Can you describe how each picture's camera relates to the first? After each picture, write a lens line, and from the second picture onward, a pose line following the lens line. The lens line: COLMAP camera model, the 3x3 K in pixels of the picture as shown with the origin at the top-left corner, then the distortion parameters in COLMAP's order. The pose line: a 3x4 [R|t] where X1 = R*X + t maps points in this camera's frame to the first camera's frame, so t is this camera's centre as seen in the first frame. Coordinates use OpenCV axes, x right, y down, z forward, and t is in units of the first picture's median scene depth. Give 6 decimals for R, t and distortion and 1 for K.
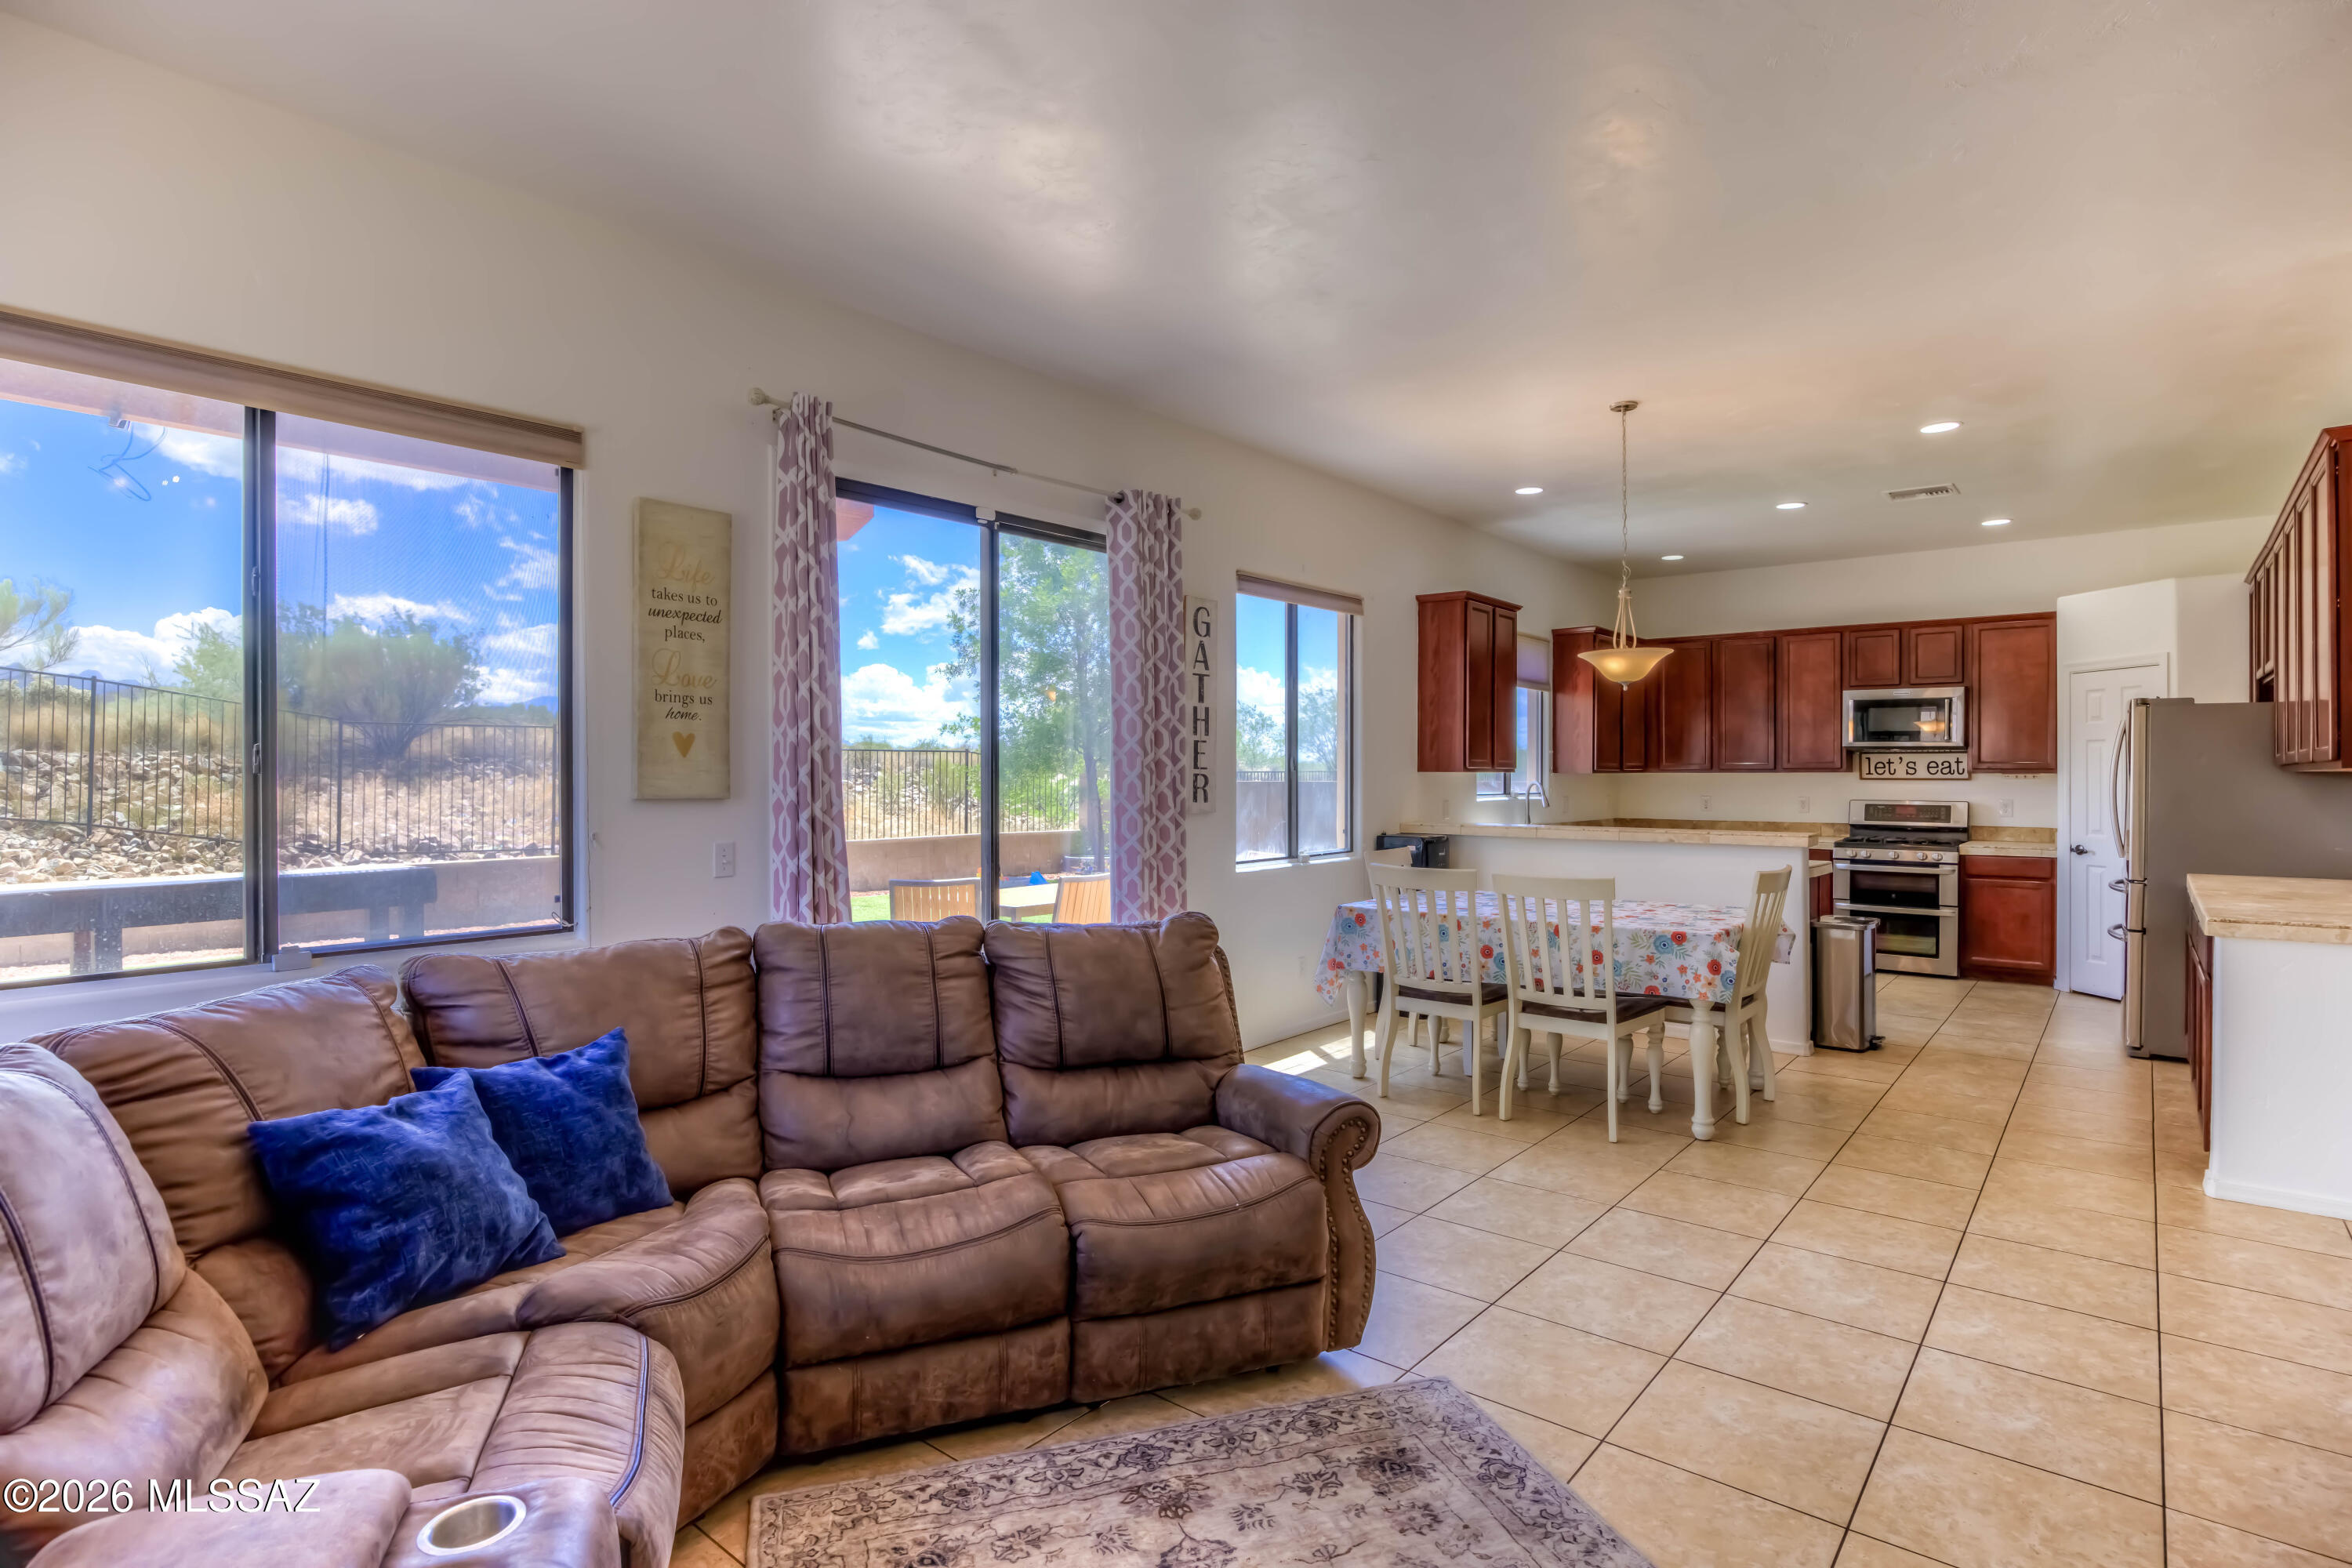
lens RADIAL K [[1223.3, 0, 1156.1], [0, 1223.3, 770.9], [0, 0, 1]] dist [-0.023445, 0.004865]
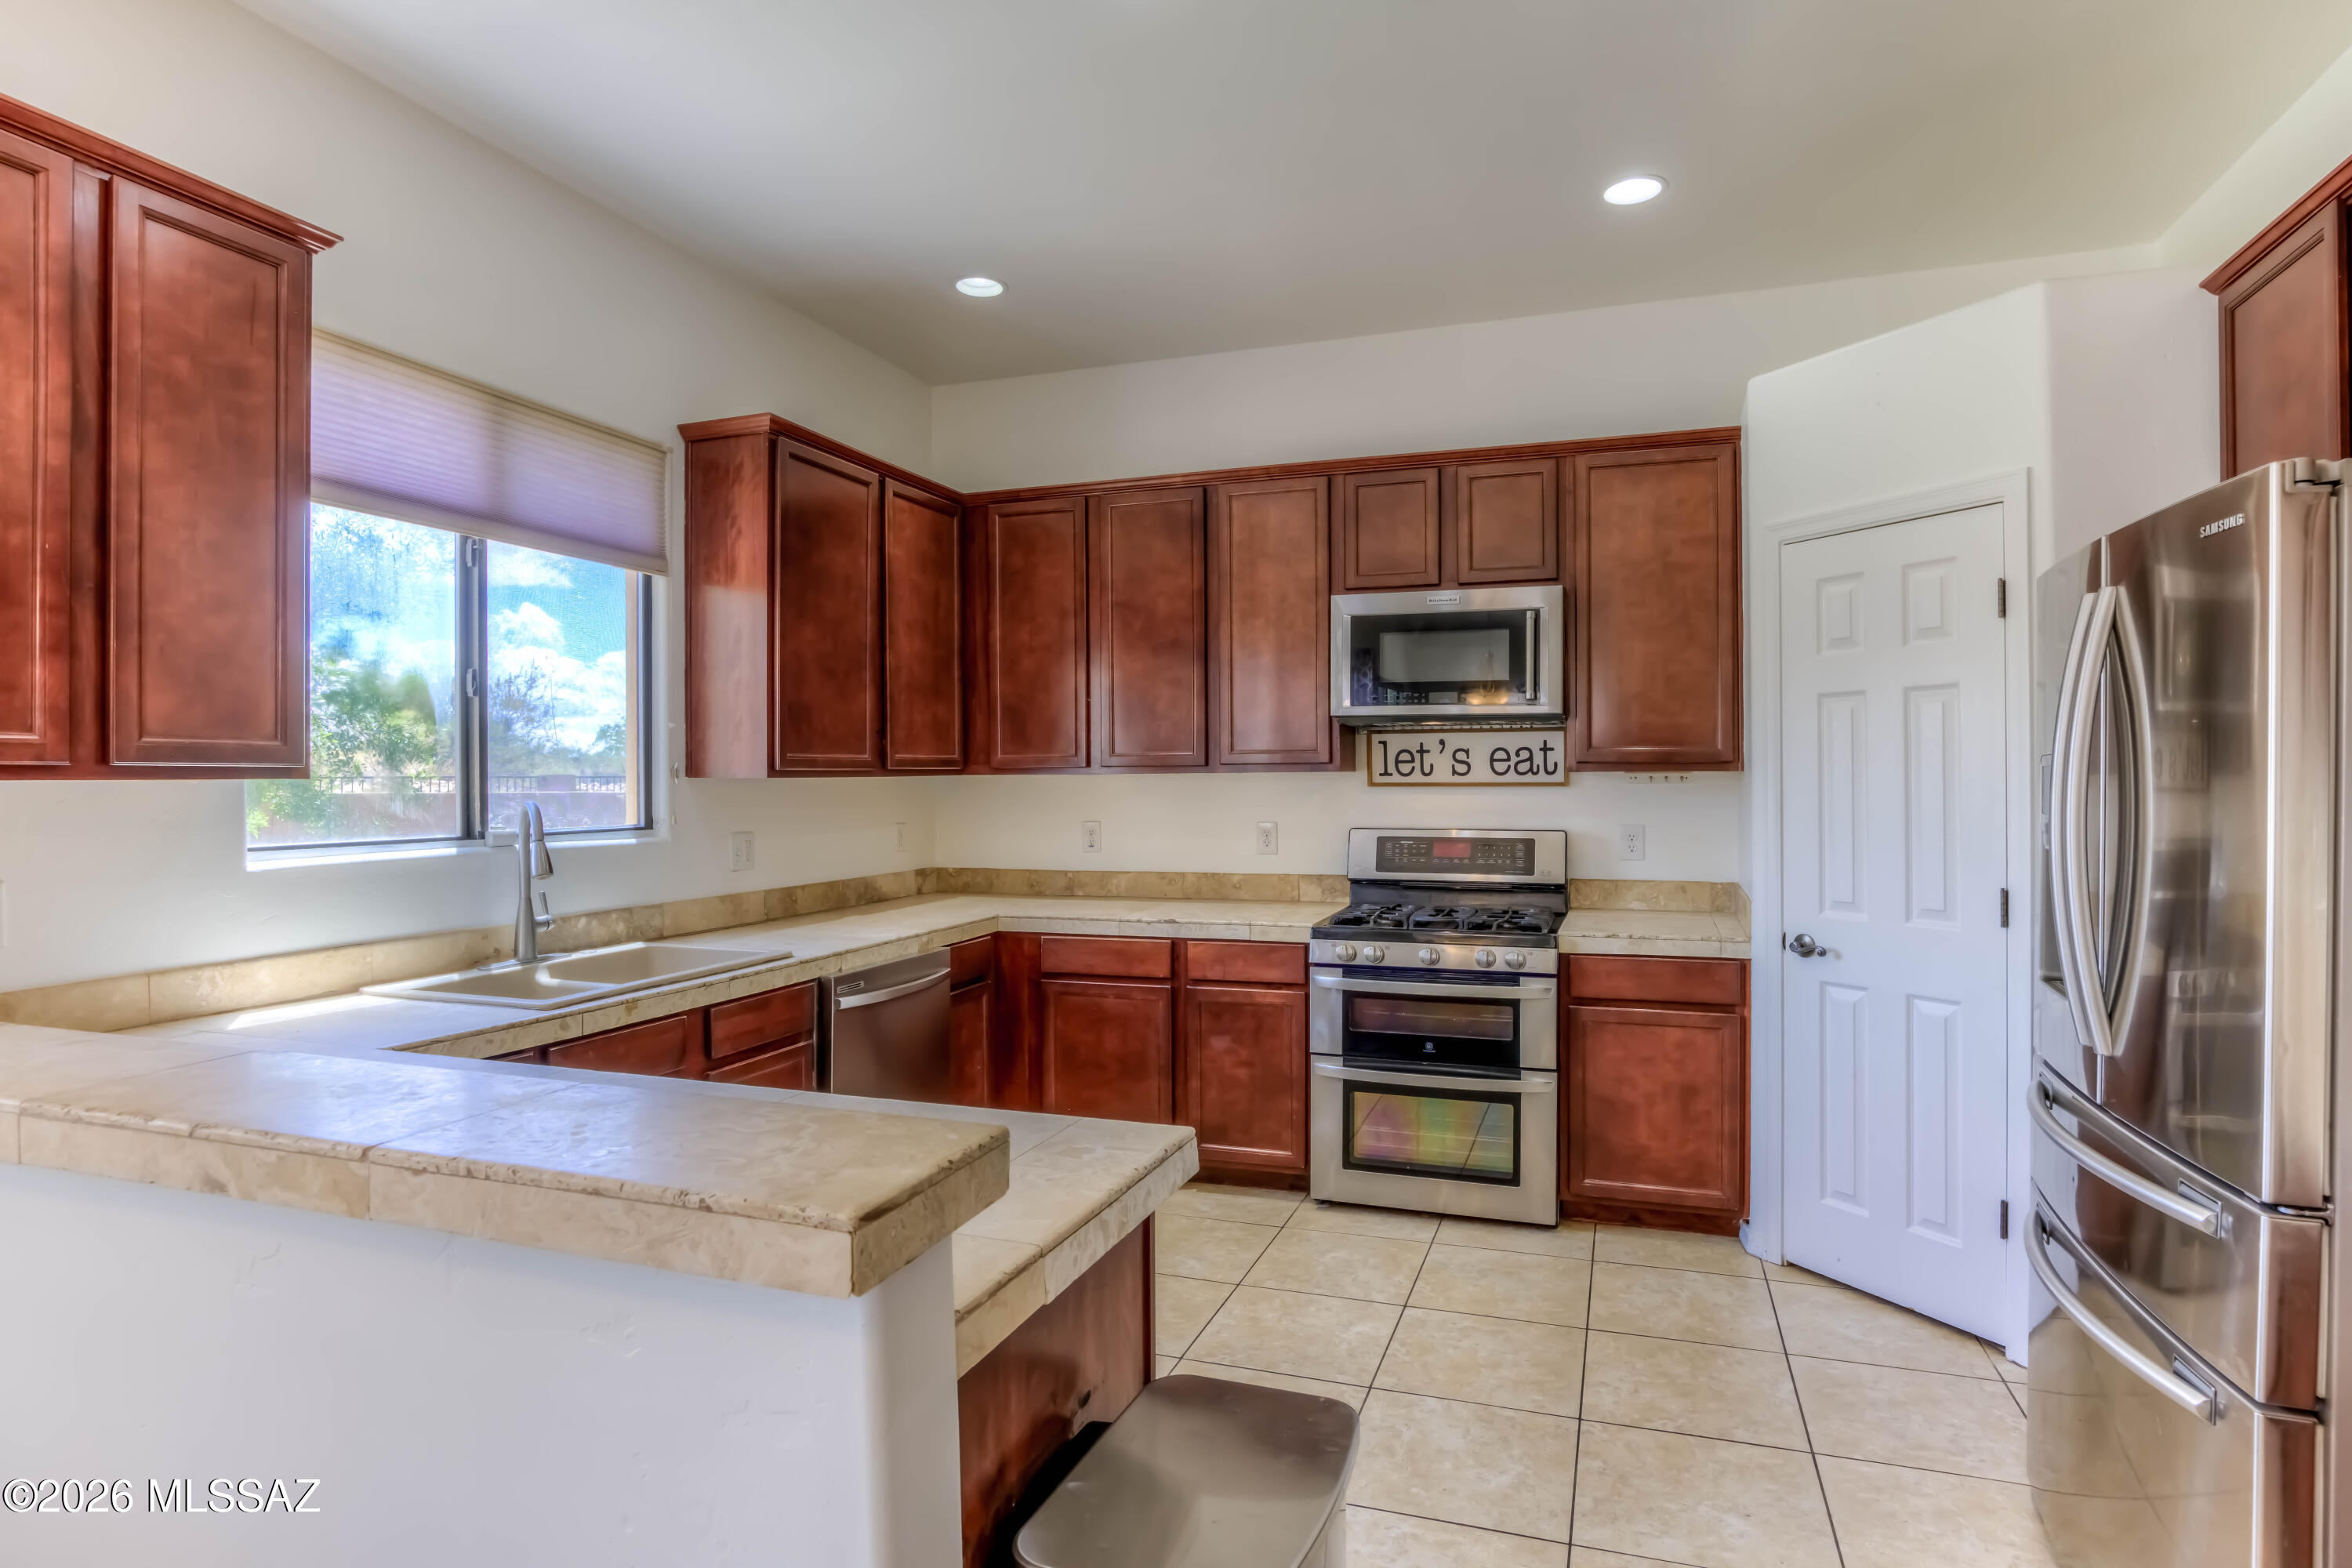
lens RADIAL K [[1223.3, 0, 1158.0], [0, 1223.3, 777.6], [0, 0, 1]] dist [-0.023445, 0.004865]
pose [[0.949809, -0.007833, 0.312734, 0.384269], [0.006856, 0.999968, 0.004225, 0.001081], [-0.312757, -0.001869, 0.949831, 0.622355]]
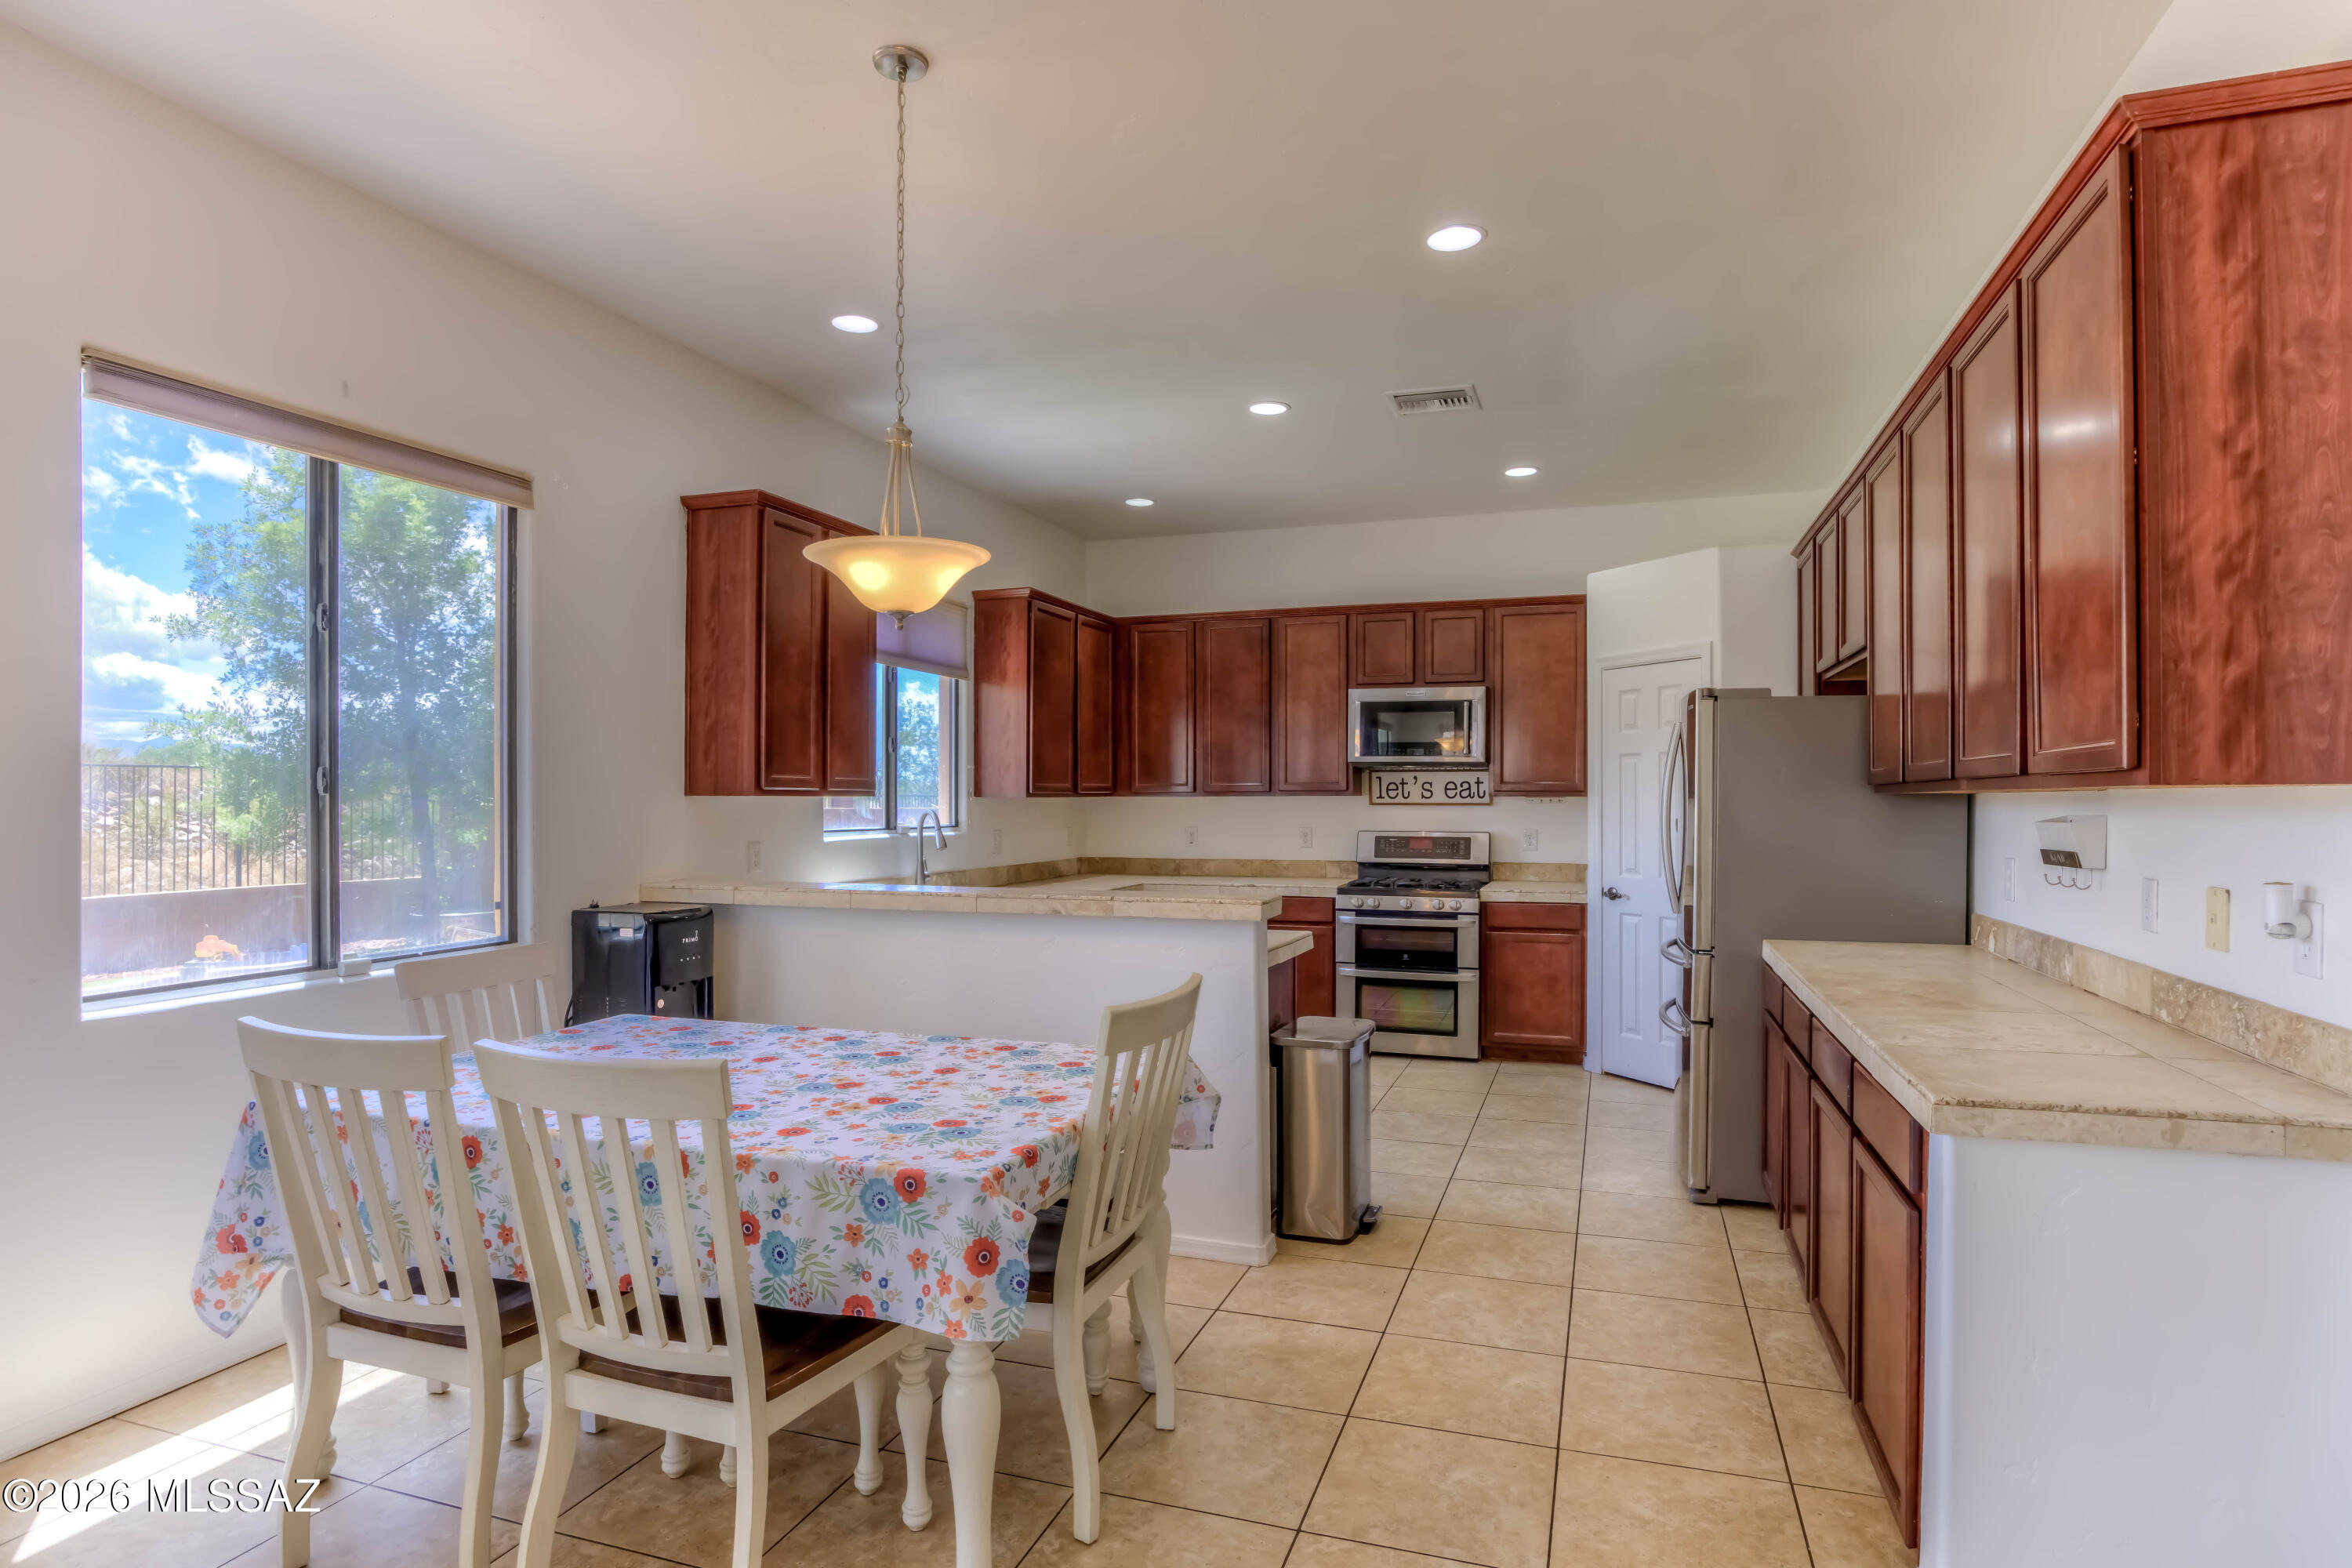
lens RADIAL K [[1223.3, 0, 1197.1], [0, 1223.3, 797.6], [0, 0, 1]] dist [-0.023445, 0.004865]
pose [[0.936140, -0.002237, 0.351621, 0.219828], [0.001701, 0.999997, 0.001834, 0.000827], [-0.351624, -0.001119, 0.936140, 0.333797]]
